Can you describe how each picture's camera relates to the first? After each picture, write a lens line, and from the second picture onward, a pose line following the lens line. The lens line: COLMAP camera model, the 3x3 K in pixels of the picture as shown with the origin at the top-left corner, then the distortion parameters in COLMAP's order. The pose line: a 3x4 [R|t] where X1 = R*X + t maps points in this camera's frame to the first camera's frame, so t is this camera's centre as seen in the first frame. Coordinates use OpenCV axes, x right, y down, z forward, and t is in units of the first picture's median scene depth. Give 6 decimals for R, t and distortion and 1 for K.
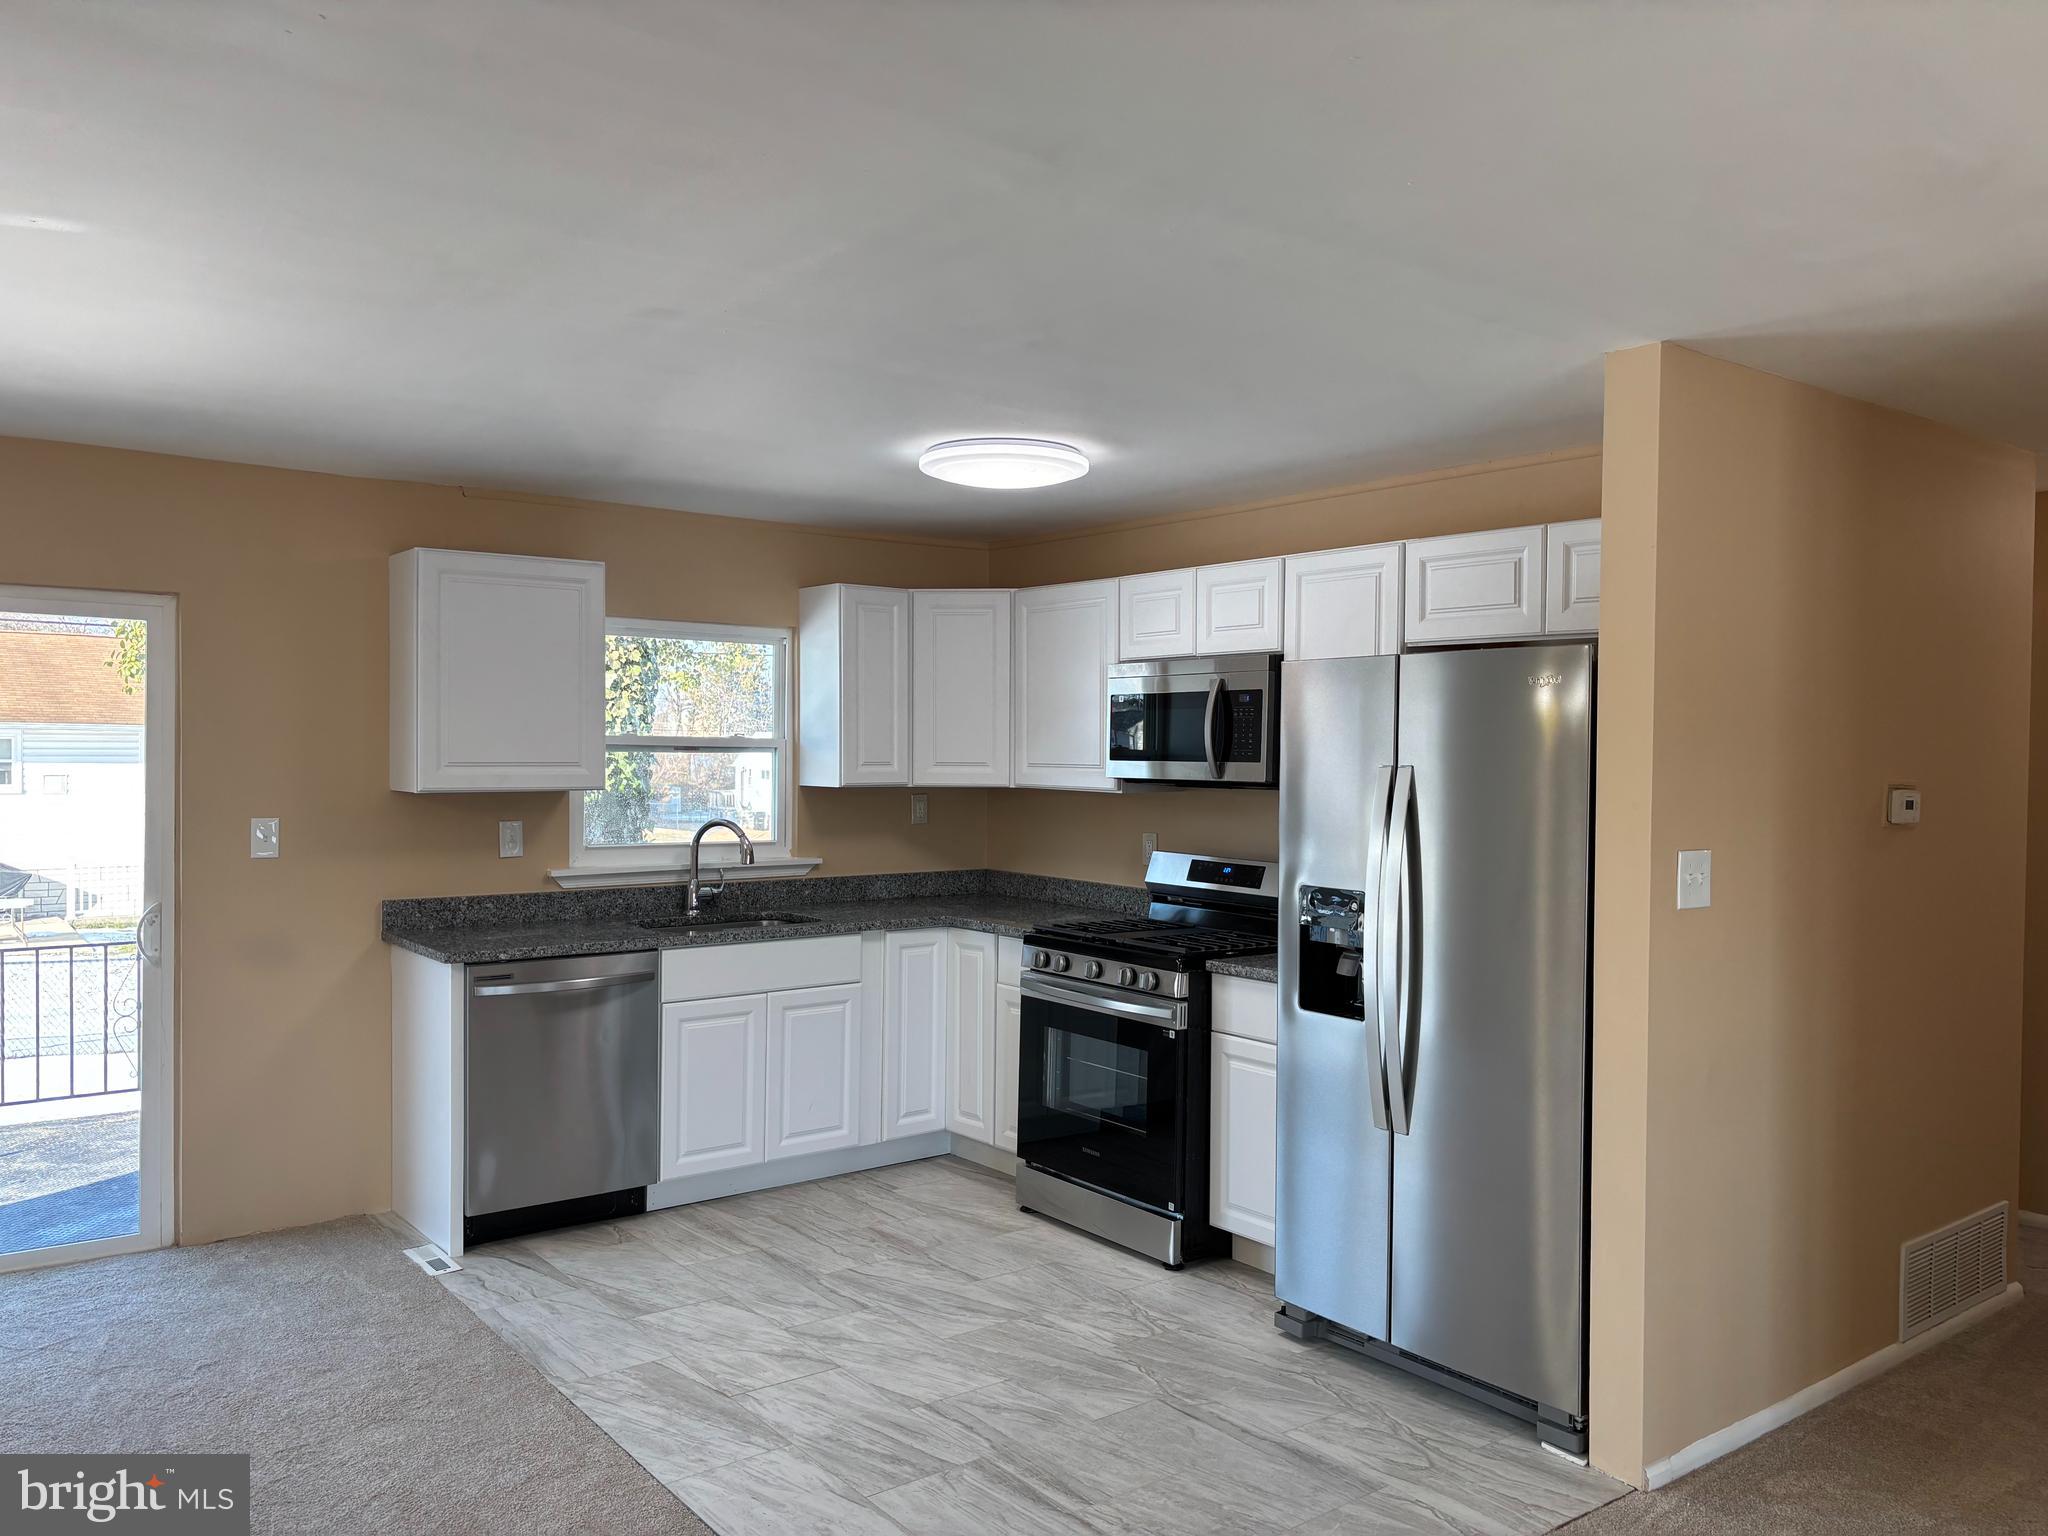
lens RADIAL K [[1545.5, 0, 1031.0], [0, 1545.5, 768.9], [0, 0, 1]] dist [0.053193, -0.055778]
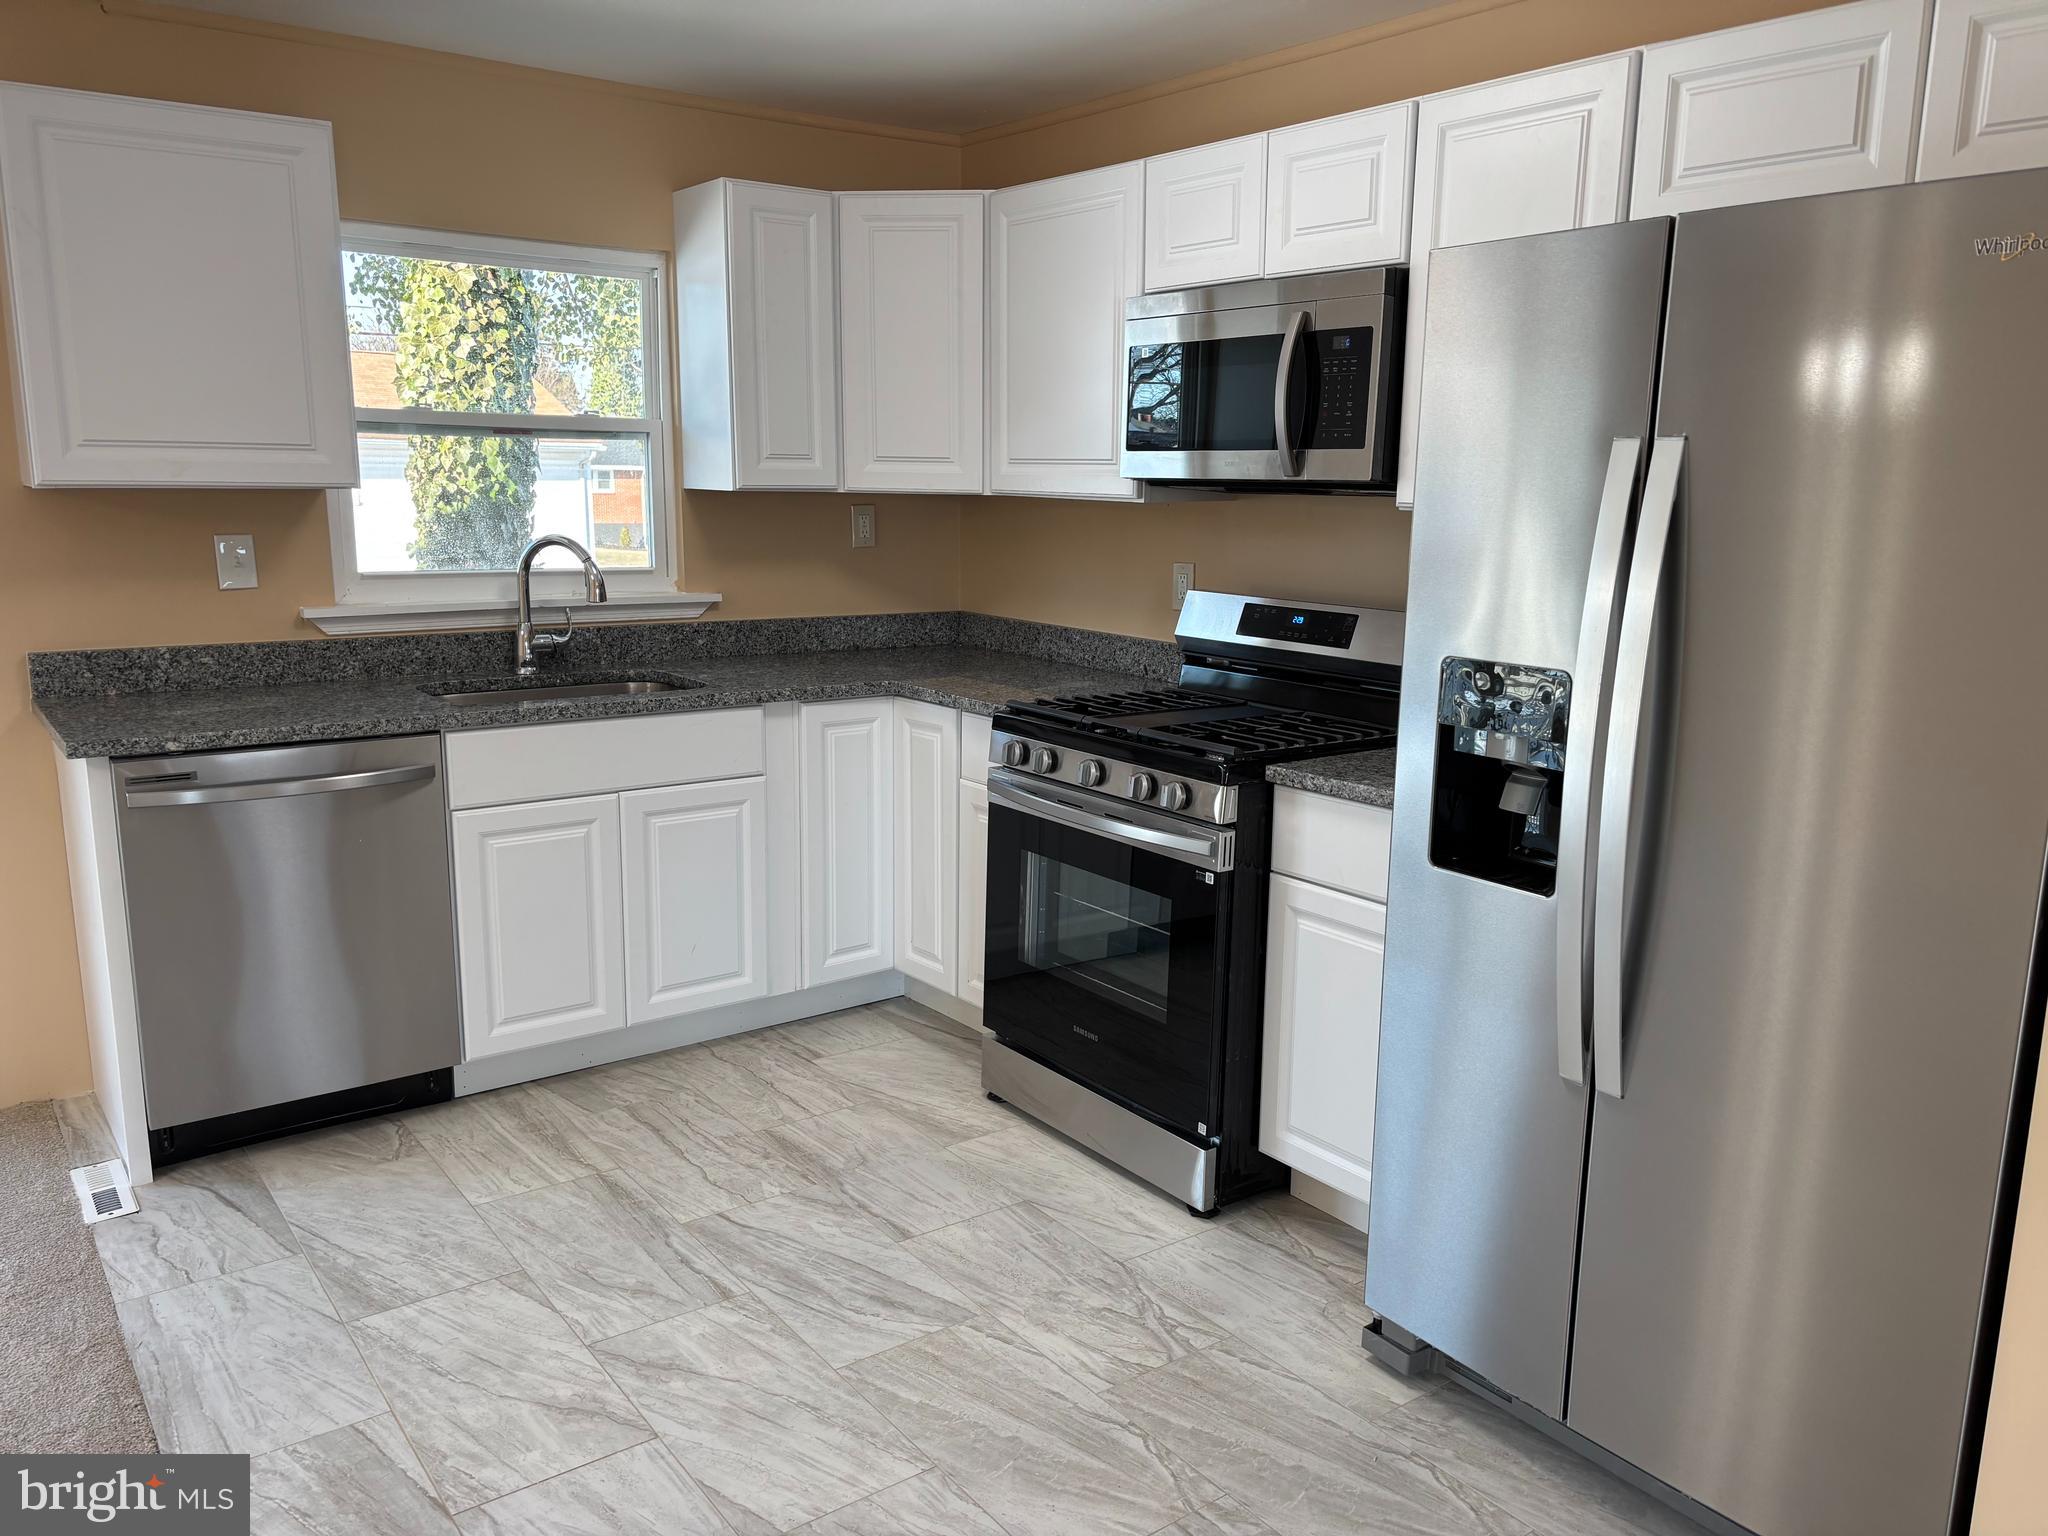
lens RADIAL K [[1545.5, 0, 1049.7], [0, 1545.5, 778.2], [0, 0, 1]] dist [0.053193, -0.055778]
pose [[0.999932, 0.008396, -0.008097, 0.028904], [-0.006792, 0.983458, 0.181010, 0.014313], [0.009483, -0.180943, 0.983448, 0.369854]]
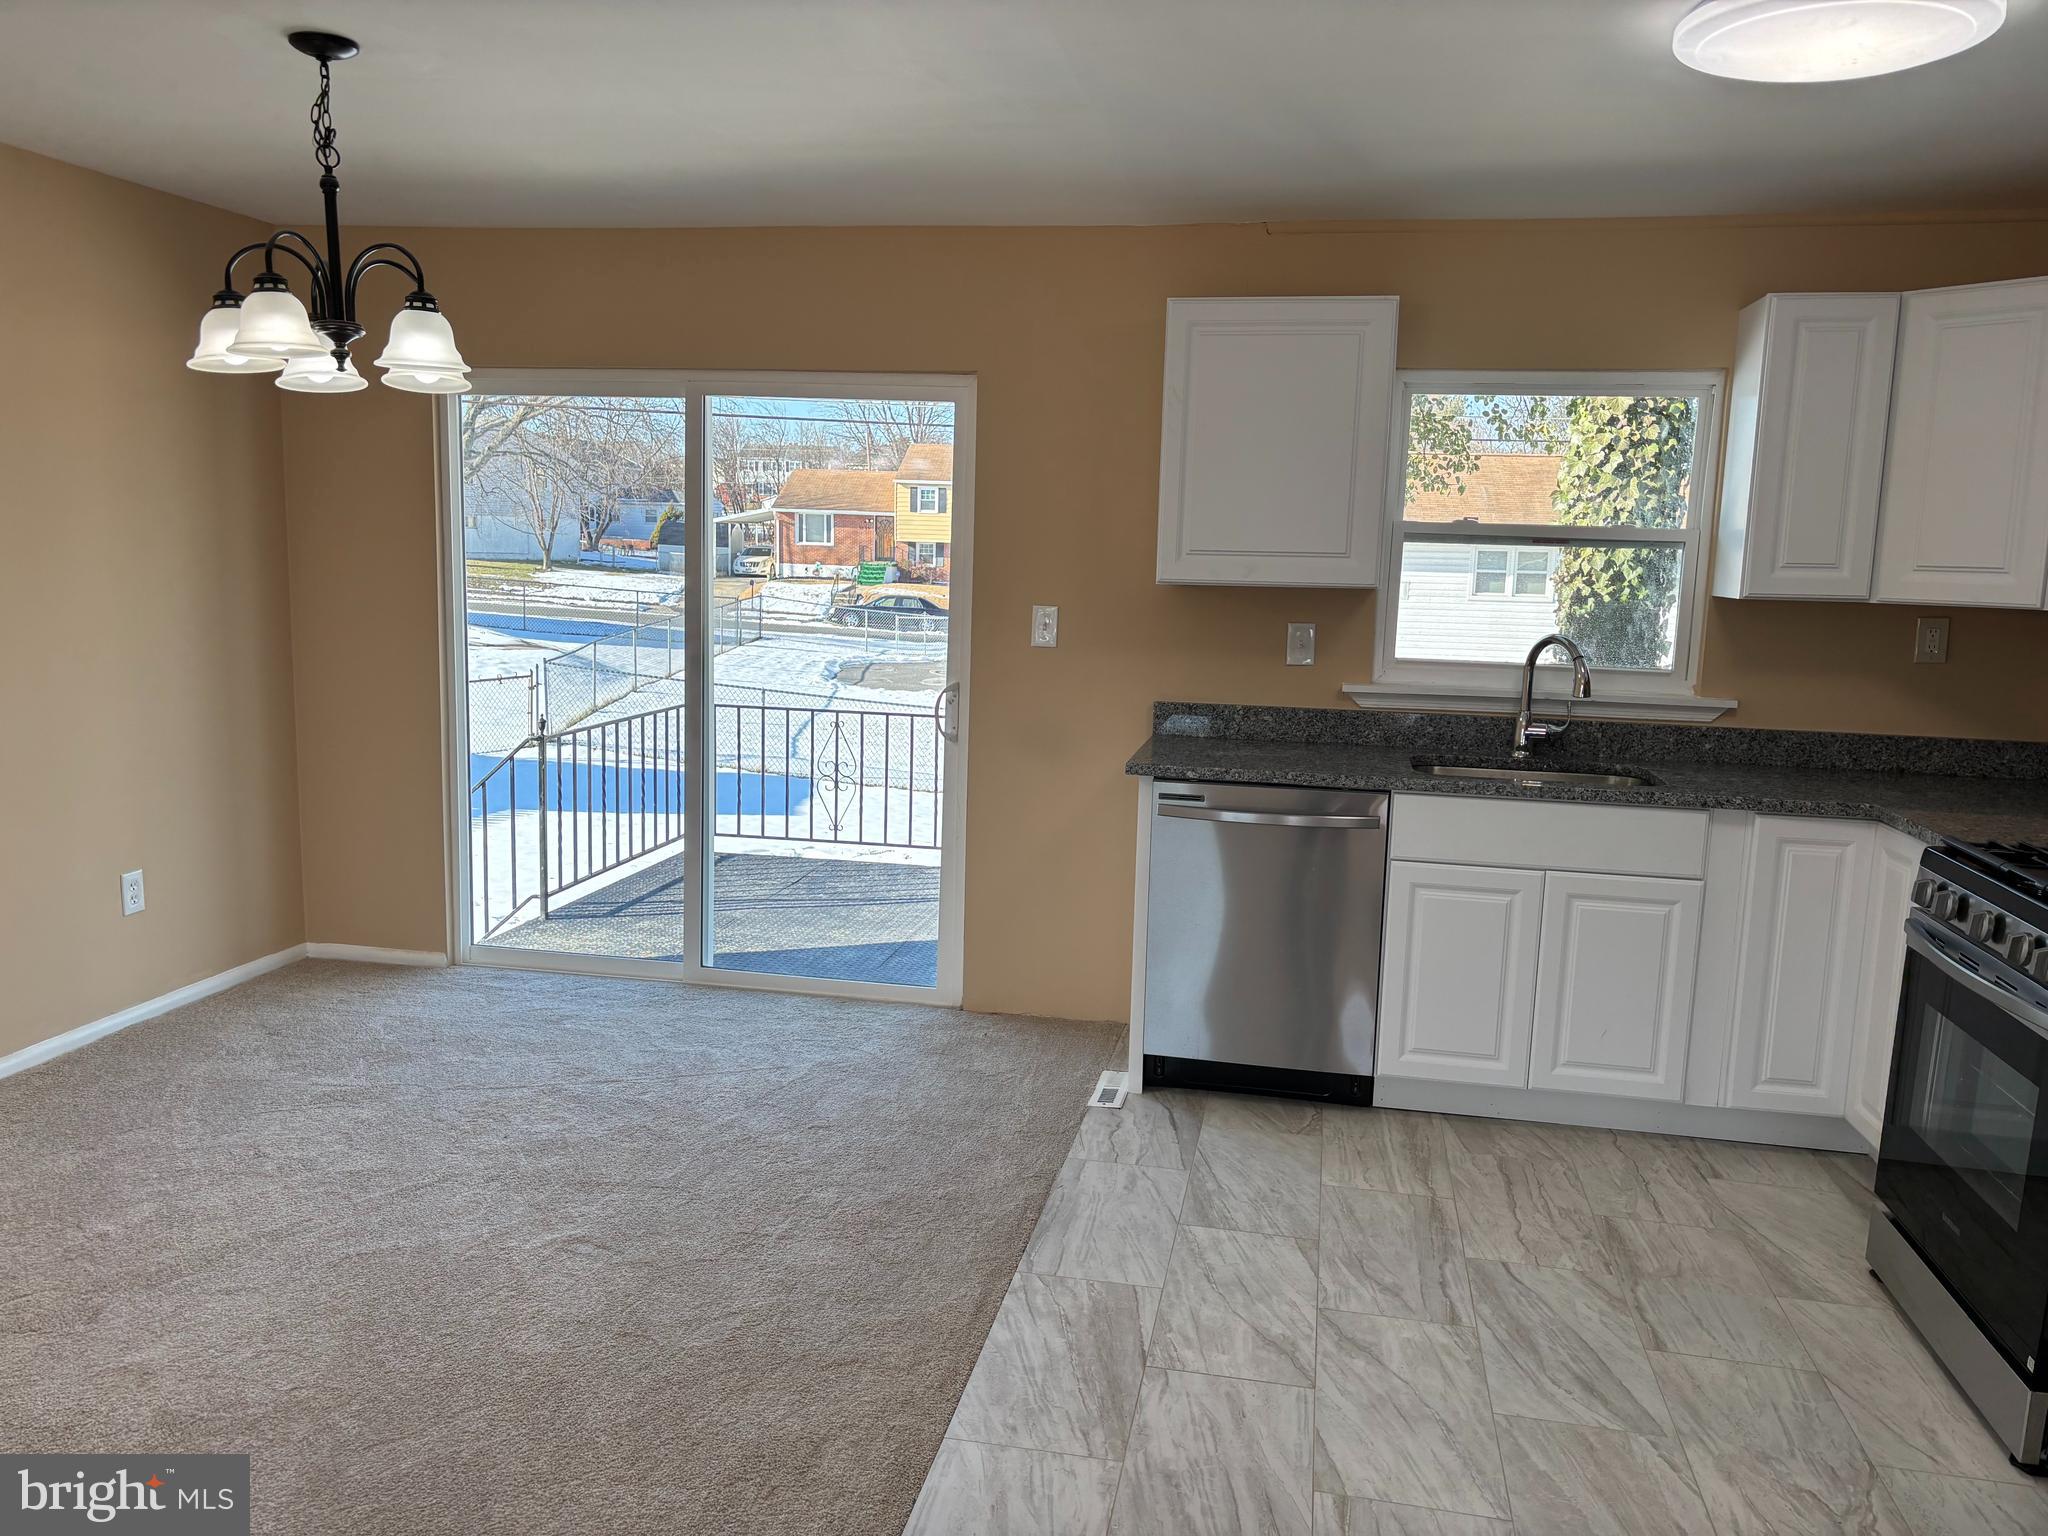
lens RADIAL K [[1545.5, 0, 1026.1], [0, 1545.5, 775.7], [0, 0, 1]] dist [0.053193, -0.055778]
pose [[0.659004, 0.121993, -0.742181, 0.241180], [-0.033015, 0.990499, 0.133495, 0.009327], [0.751415, -0.063470, 0.656770, 0.368982]]
